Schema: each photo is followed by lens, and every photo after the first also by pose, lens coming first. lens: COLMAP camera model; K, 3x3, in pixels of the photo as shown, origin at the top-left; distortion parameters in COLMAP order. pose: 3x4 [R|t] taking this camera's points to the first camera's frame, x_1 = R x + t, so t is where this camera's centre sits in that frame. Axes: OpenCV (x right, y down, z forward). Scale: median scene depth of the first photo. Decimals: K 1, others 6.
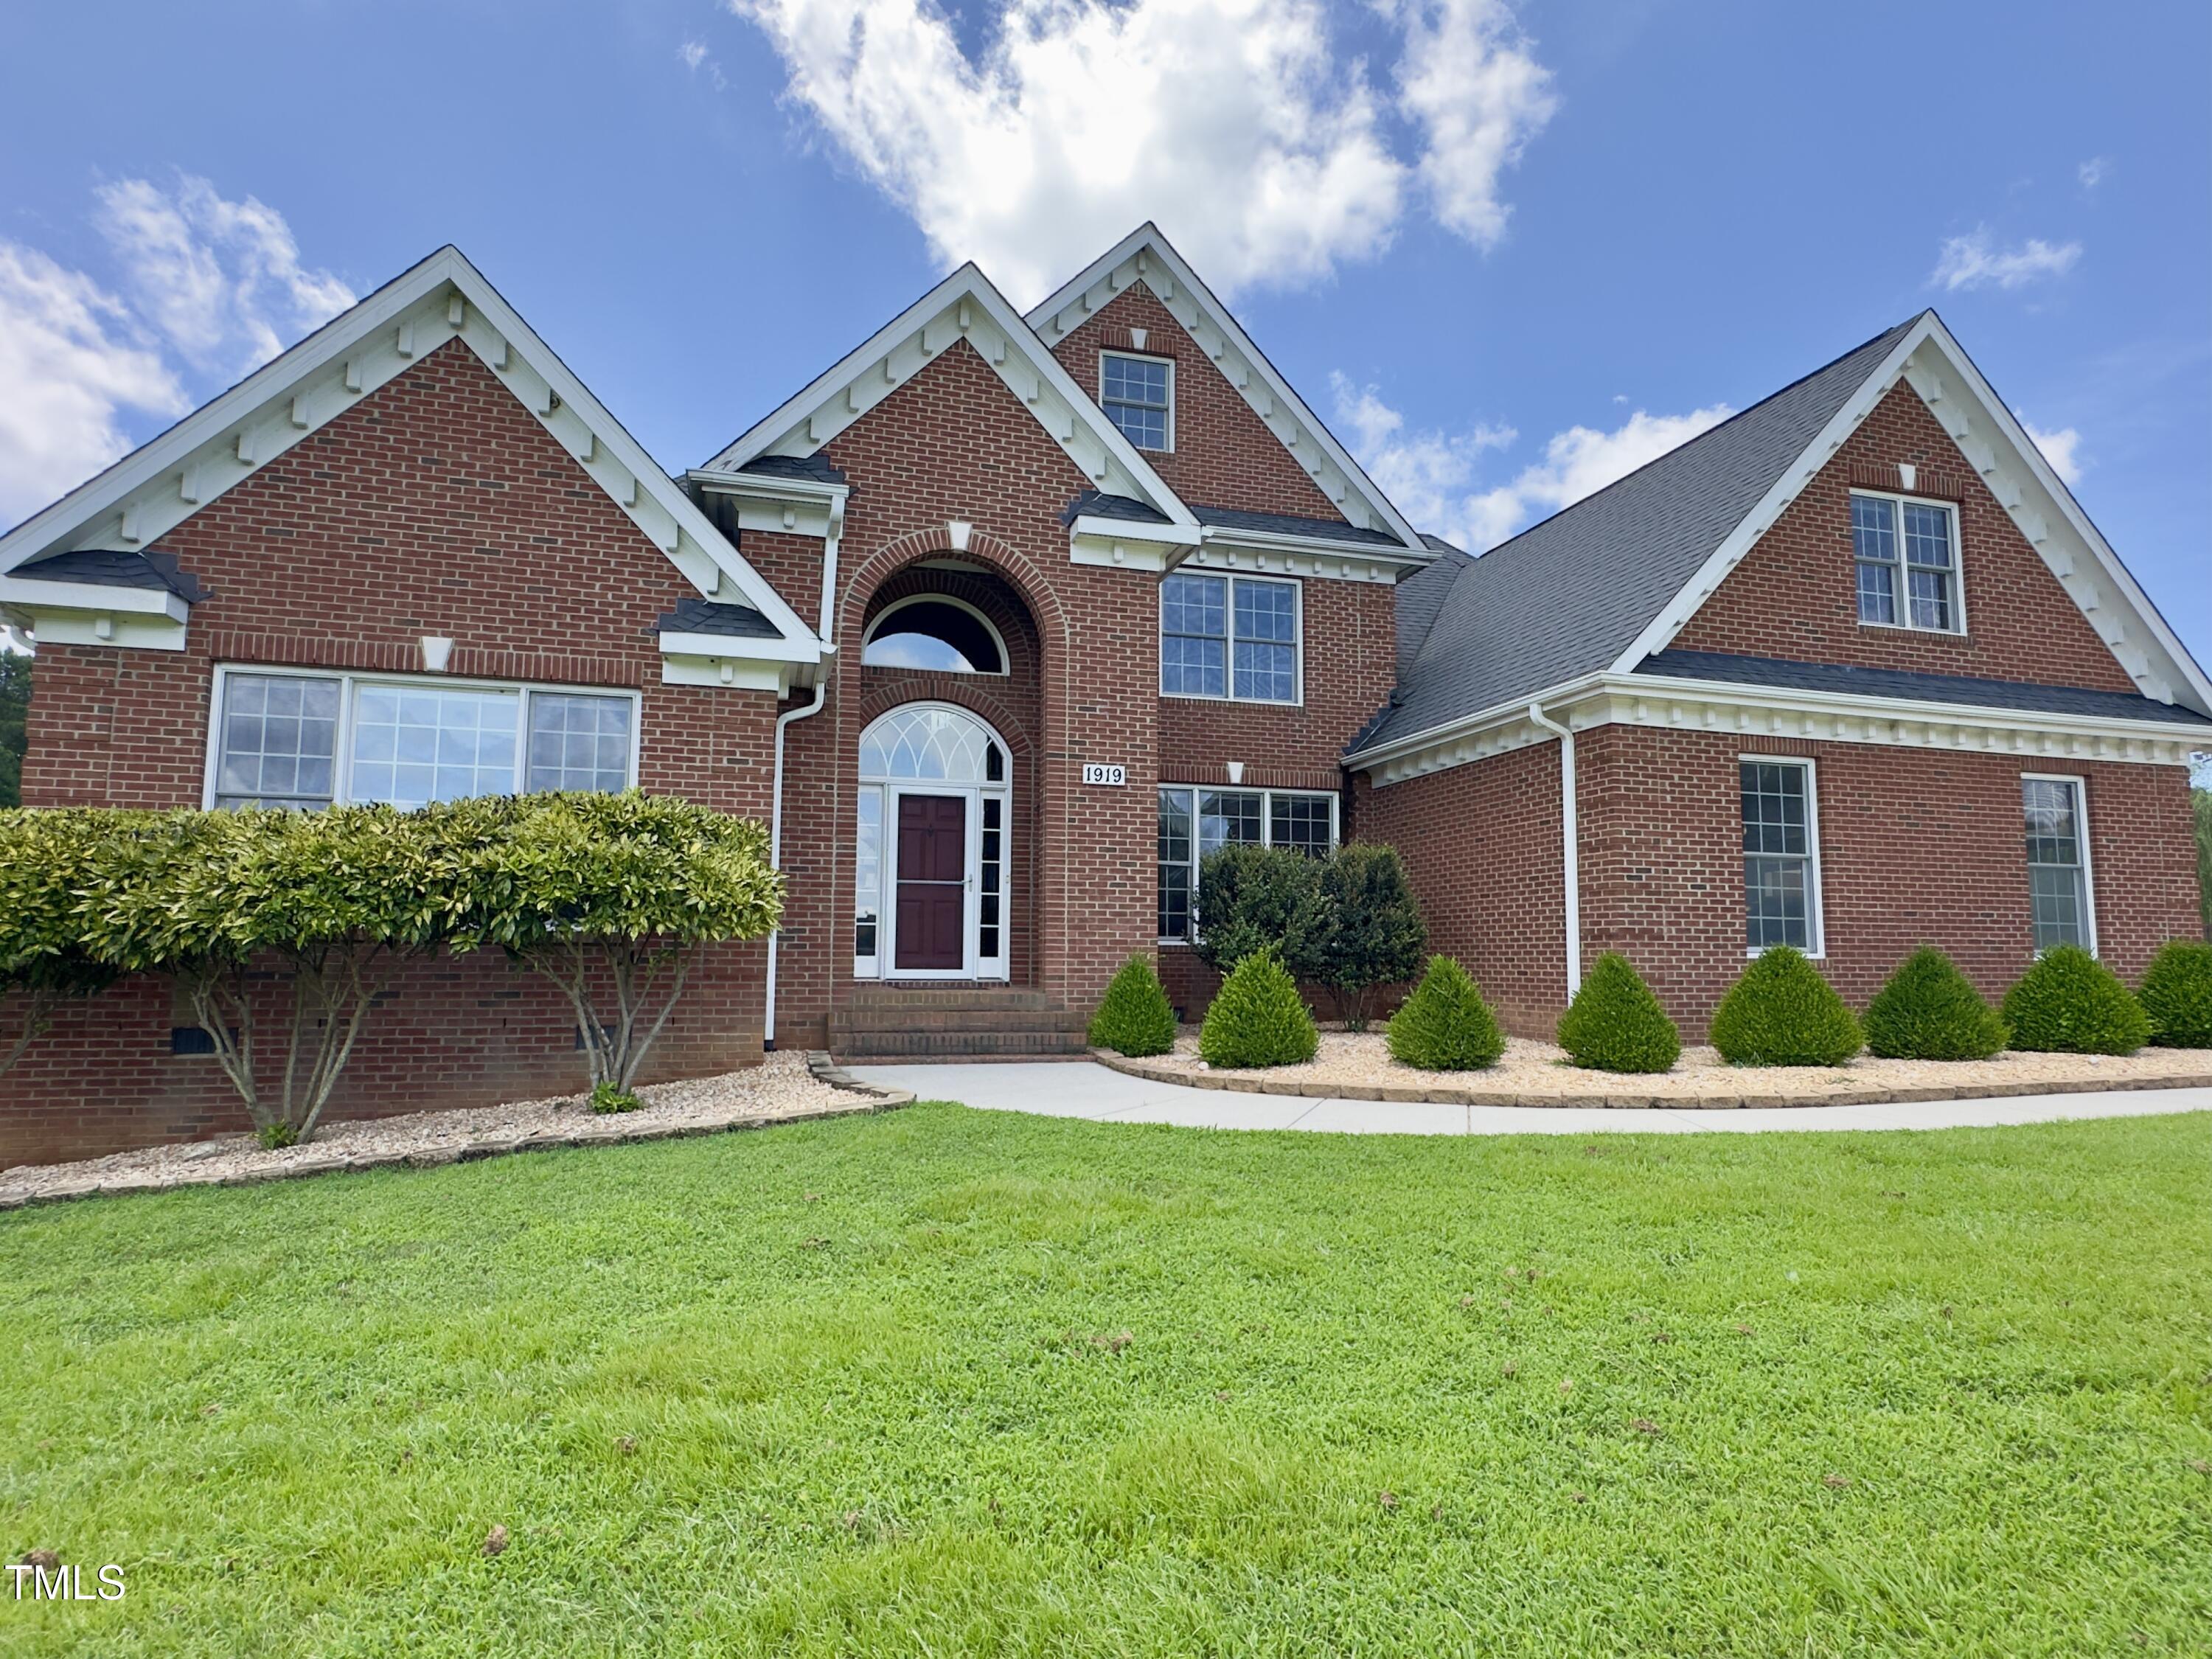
lens RADIAL K [[1209.7, 0, 1105.5], [0, 1209.7, 822.6], [0, 0, 1]] dist [-0.002042, 0.000290]
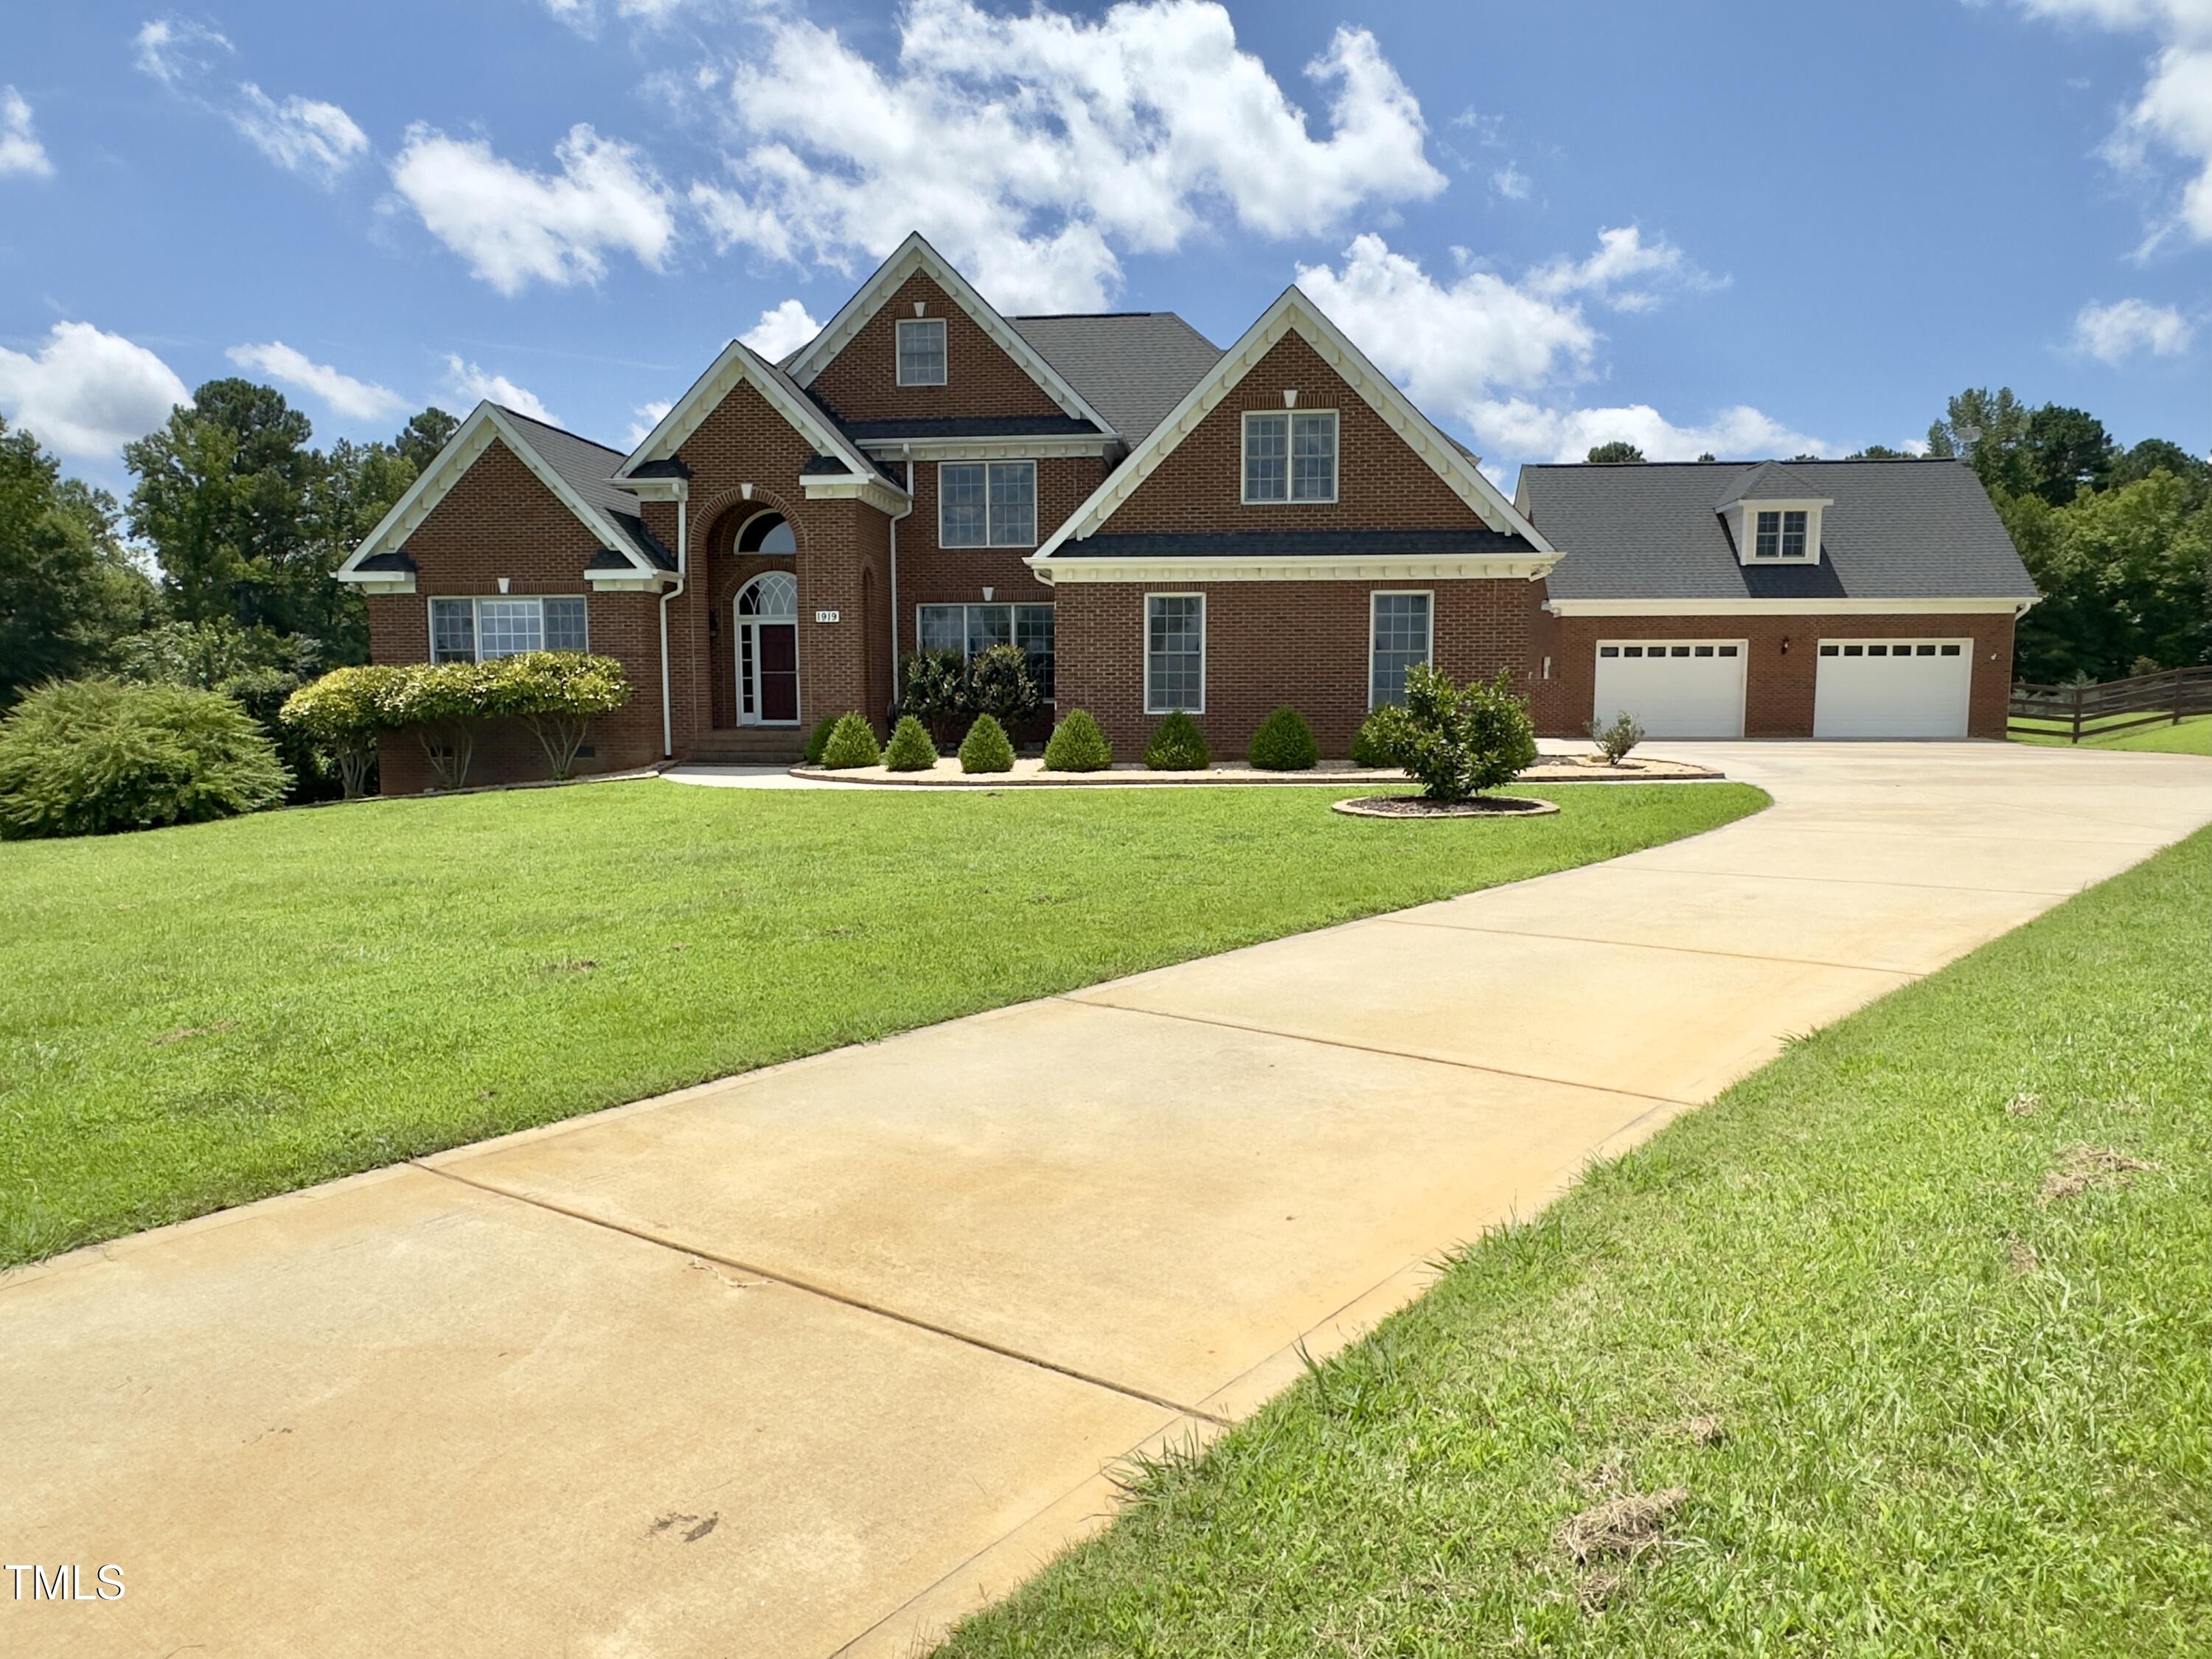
lens RADIAL K [[1433.2, 0, 1104.0], [0, 1433.2, 825.0], [0, 0, 1]] dist [0.007064, 0.001552]
pose [[0.926412, 0.025585, -0.375640, 1.241141], [0.053546, 0.978595, 0.198708, -0.143034], [0.372683, -0.204199, 0.905213, -0.914897]]
